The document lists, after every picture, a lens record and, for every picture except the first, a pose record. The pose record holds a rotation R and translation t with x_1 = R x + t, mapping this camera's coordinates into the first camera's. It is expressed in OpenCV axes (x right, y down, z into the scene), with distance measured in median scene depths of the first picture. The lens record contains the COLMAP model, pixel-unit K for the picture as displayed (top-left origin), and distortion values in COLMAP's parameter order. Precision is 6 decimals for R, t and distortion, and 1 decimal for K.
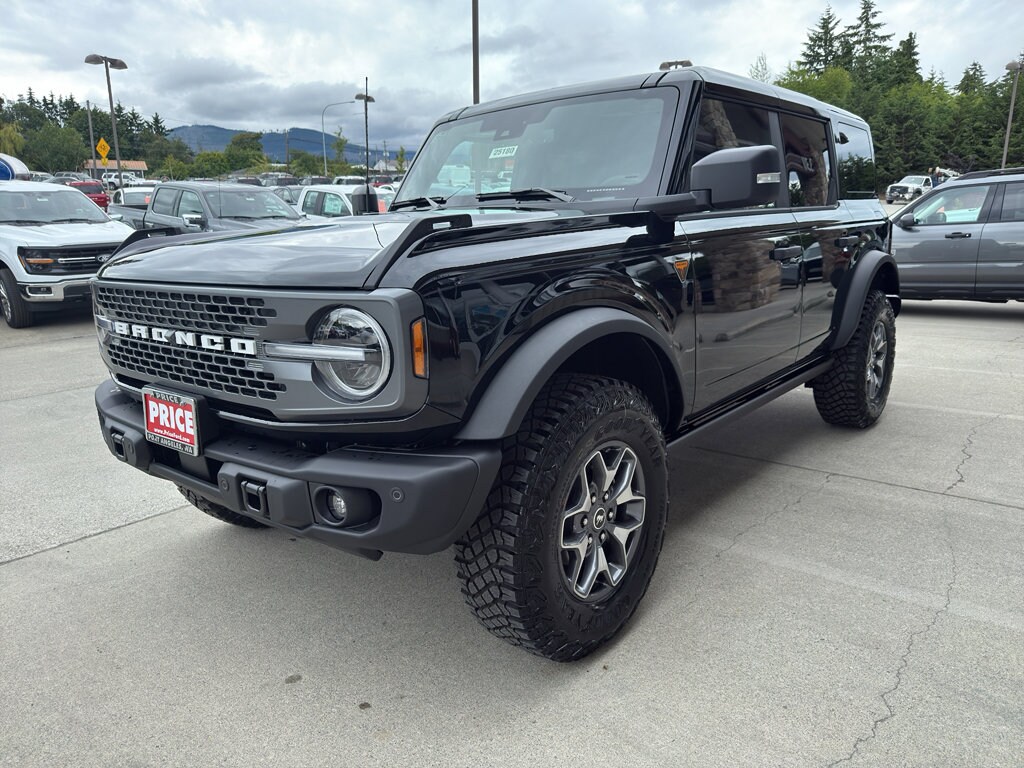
lens RADIAL K [[705.8, 0, 542.1], [0, 705.8, 384.2], [0, 0, 1]] dist [0.061232, -0.025348]
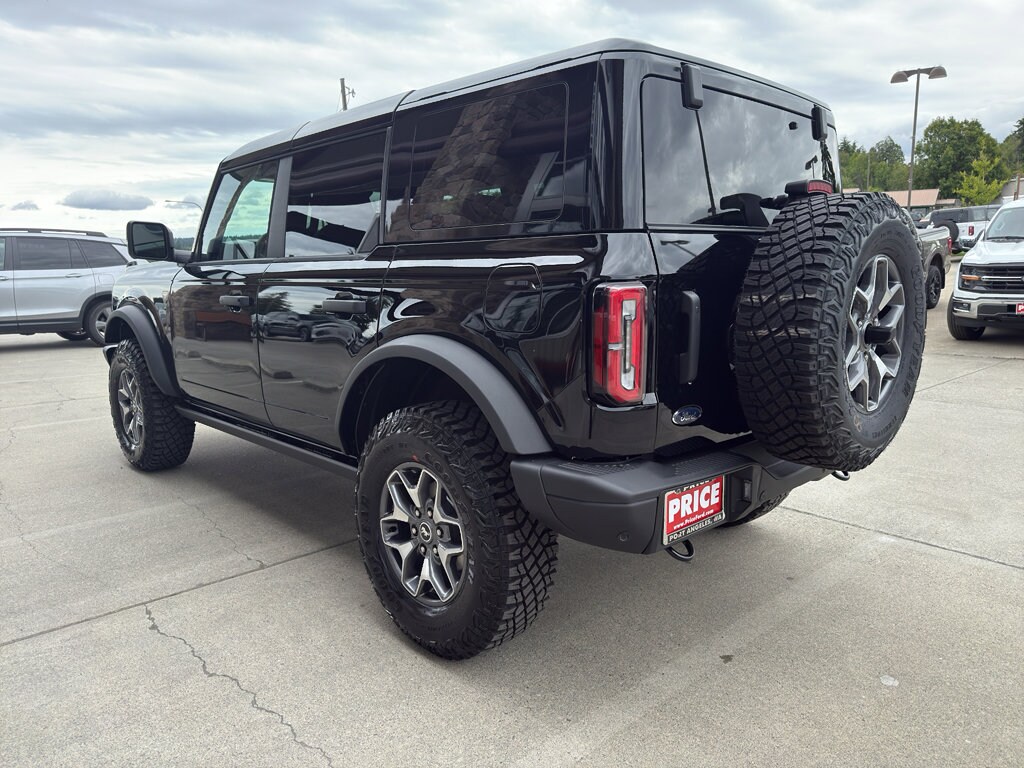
lens RADIAL K [[728.2, 0, 511.2], [0, 728.2, 391.0], [0, 0, 1]] dist [0.006573, 0.015871]
pose [[-0.143035, 0.218148, -0.965377, 2.233426], [-0.188871, 0.951464, 0.242989, -0.656610], [0.971529, 0.217088, -0.094891, 2.544568]]
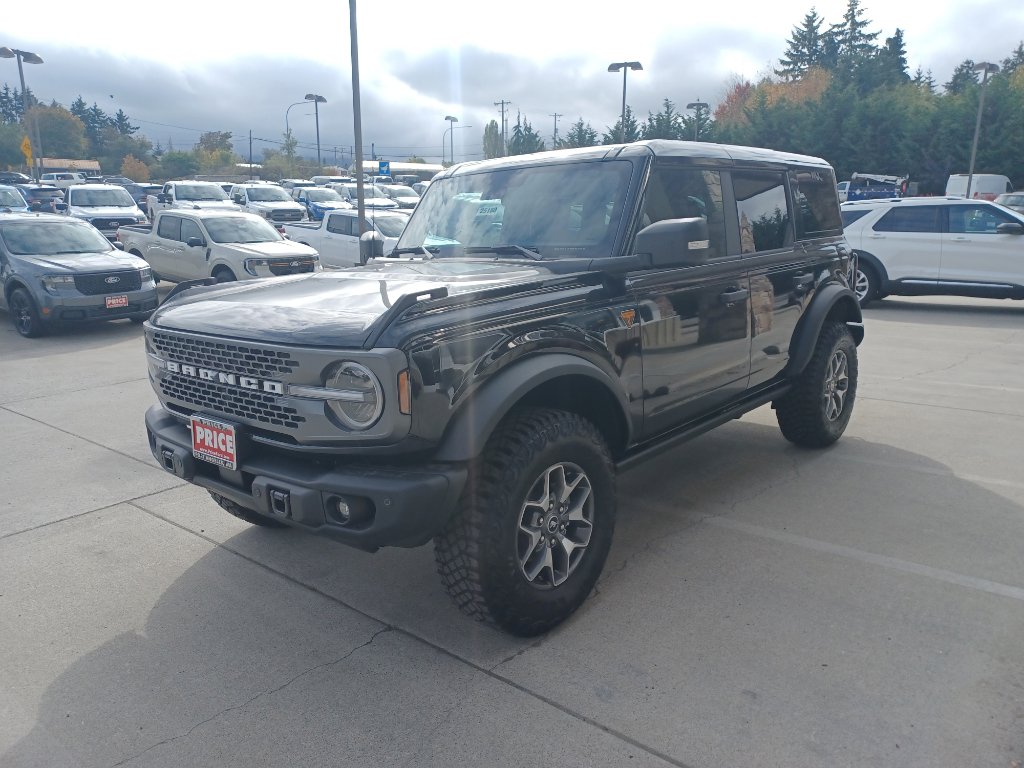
lens RADIAL K [[728.2, 0, 510.3], [0, 728.2, 385.4], [0, 0, 1]] dist [0.006573, 0.015871]
pose [[0.999897, 0.010445, -0.009877, 0.027192], [-0.010457, 0.999945, -0.001172, -0.055719], [0.009864, 0.001275, 0.999951, -0.313377]]
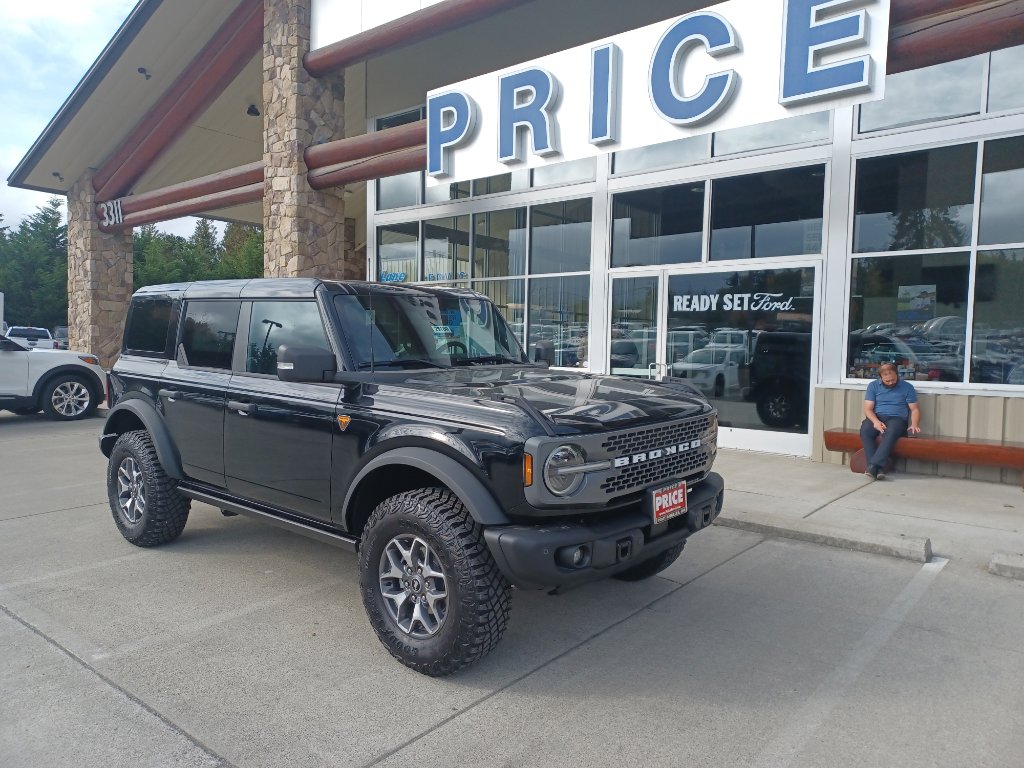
lens RADIAL K [[728.2, 0, 508.6], [0, 728.2, 384.6], [0, 0, 1]] dist [0.006573, 0.015871]
pose [[0.015041, -0.032621, 0.999355, -2.342399], [0.198867, 0.979598, 0.028983, -0.361244], [-0.979911, 0.198302, 0.021221, 1.343292]]
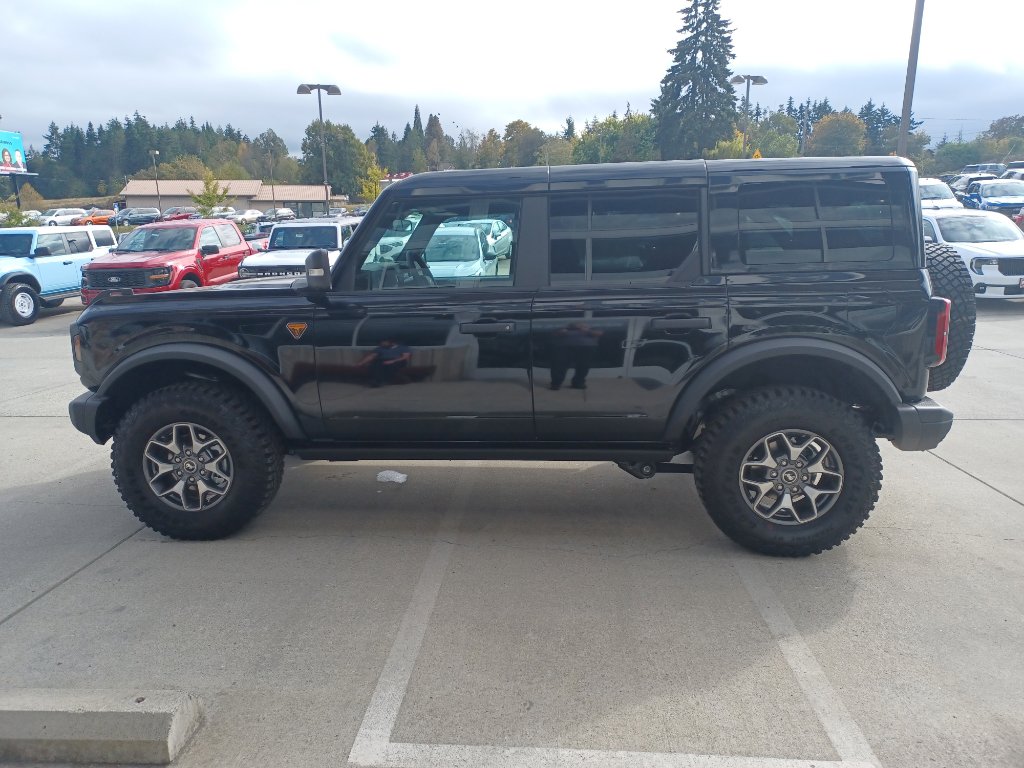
lens RADIAL K [[728.2, 0, 511.1], [0, 728.2, 383.2], [0, 0, 1]] dist [0.006573, 0.015871]
pose [[0.596671, 0.180387, -0.781949, 2.115323], [-0.178589, 0.979821, 0.089760, -0.344142], [0.782362, 0.086090, 0.616846, 0.526756]]
